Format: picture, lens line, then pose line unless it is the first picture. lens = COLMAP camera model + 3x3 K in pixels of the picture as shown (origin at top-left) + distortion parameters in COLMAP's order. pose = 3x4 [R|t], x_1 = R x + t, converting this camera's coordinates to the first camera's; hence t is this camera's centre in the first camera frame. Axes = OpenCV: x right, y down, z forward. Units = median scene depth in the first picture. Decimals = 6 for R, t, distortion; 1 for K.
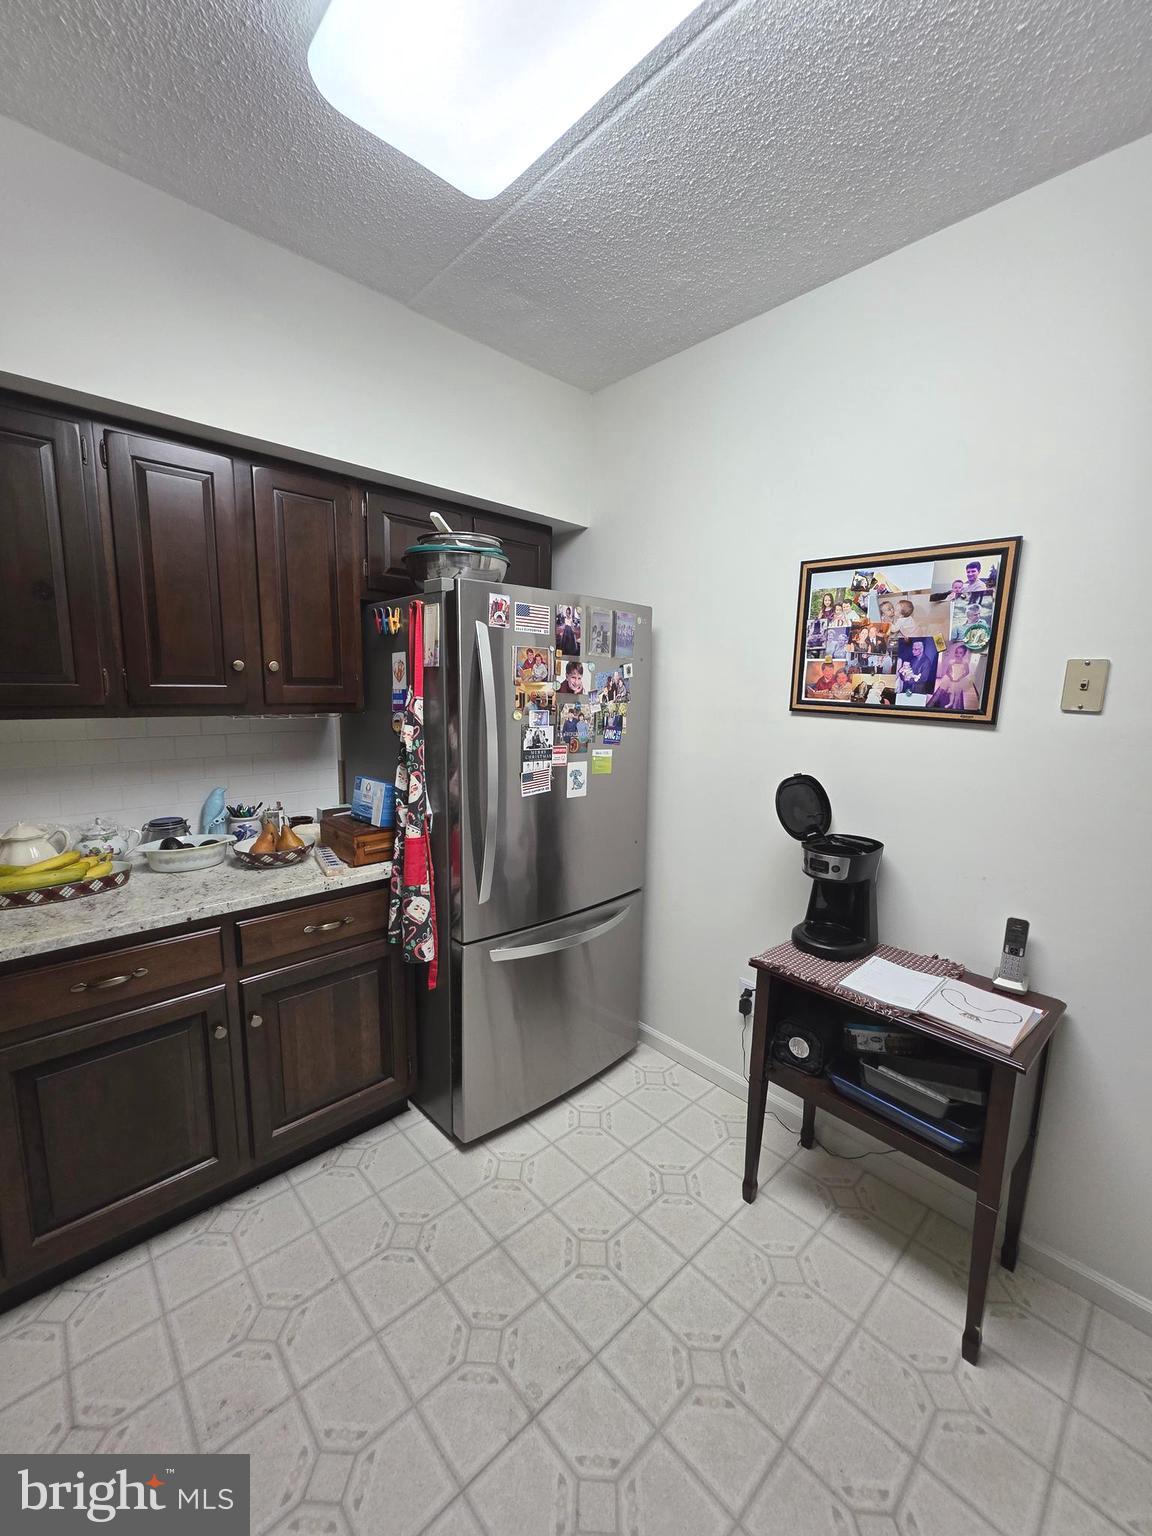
lens RADIAL K [[611.3, 0, 570.7], [0, 611.3, 770.5], [0, 0, 1]] dist [0.000342, 0.000537]
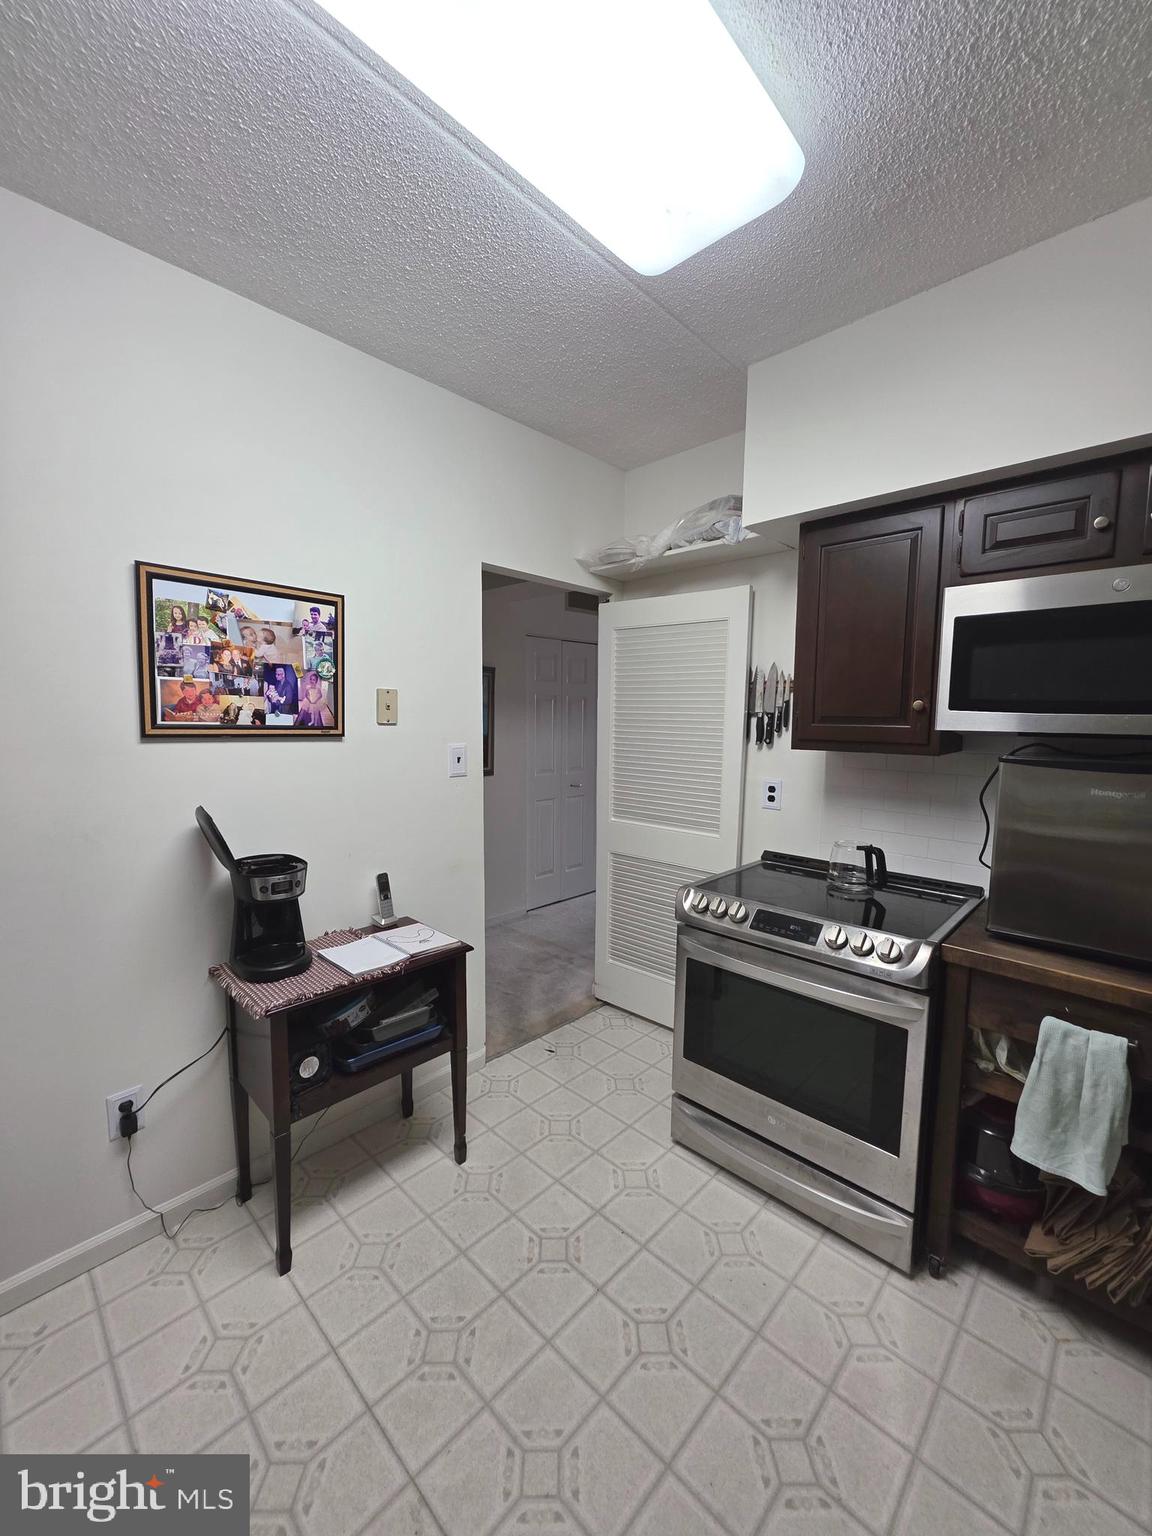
lens RADIAL K [[611.3, 0, 570.7], [0, 611.3, 770.5], [0, 0, 1]] dist [0.000342, 0.000537]
pose [[-0.055266, -0.113765, 0.991969, -0.555935], [0.133844, 0.983677, 0.120270, -0.084444], [-0.989460, 0.139416, -0.039137, 0.514734]]
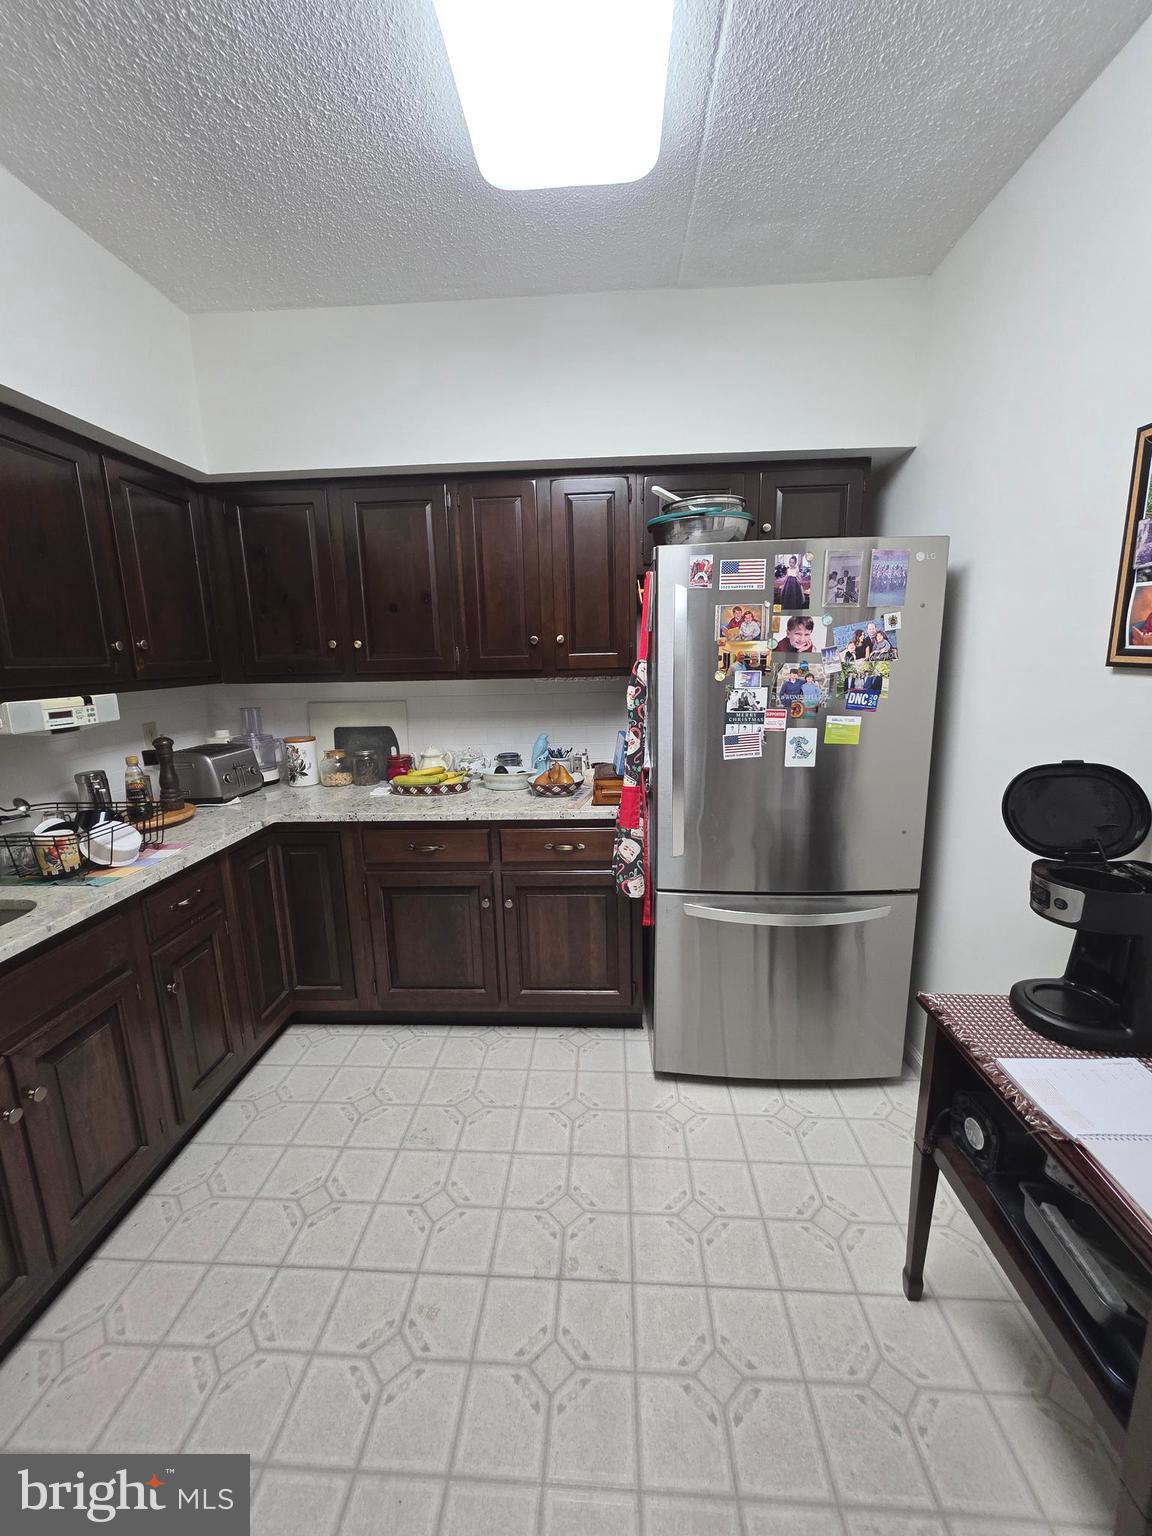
lens RADIAL K [[608.5, 0, 571.3], [0, 608.5, 766.5], [0, 0, 1]] dist [-0.000802, 0.000628]
pose [[0.693296, 0.097094, -0.714082, 0.484359], [-0.065247, 0.995270, 0.071980, -0.000139], [0.717693, -0.003311, 0.696352, 0.148767]]
